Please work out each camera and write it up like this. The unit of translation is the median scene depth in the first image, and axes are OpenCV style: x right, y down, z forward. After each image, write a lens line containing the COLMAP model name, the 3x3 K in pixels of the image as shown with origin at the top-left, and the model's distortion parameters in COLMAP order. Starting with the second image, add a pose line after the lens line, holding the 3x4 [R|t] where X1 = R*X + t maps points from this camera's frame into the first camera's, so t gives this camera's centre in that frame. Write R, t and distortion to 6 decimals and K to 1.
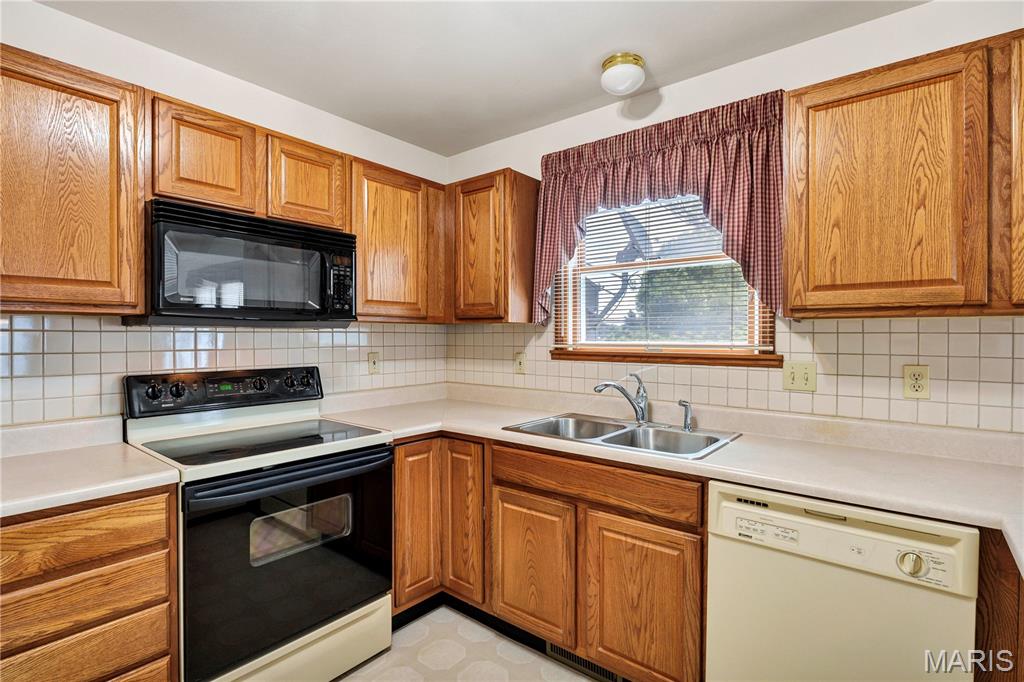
lens RADIAL K [[503.4, 0, 512.0], [0, 503.4, 341.0], [0, 0, 1]] dist [-0.000309, -0.013467]
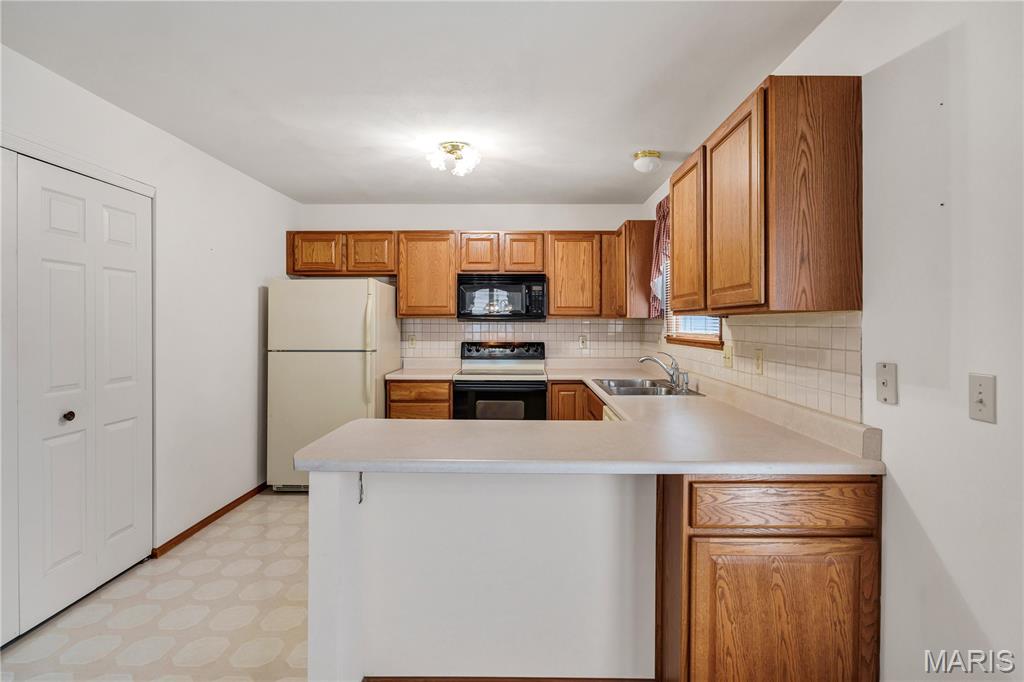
lens RADIAL K [[503.4, 0, 512.0], [0, 503.4, 341.0], [0, 0, 1]] dist [-0.000309, -0.013467]
pose [[0.599299, 0.029094, -0.799997, 1.288470], [-0.010424, 0.999538, 0.028542, -0.007958], [0.800457, -0.008766, 0.599325, -0.287254]]
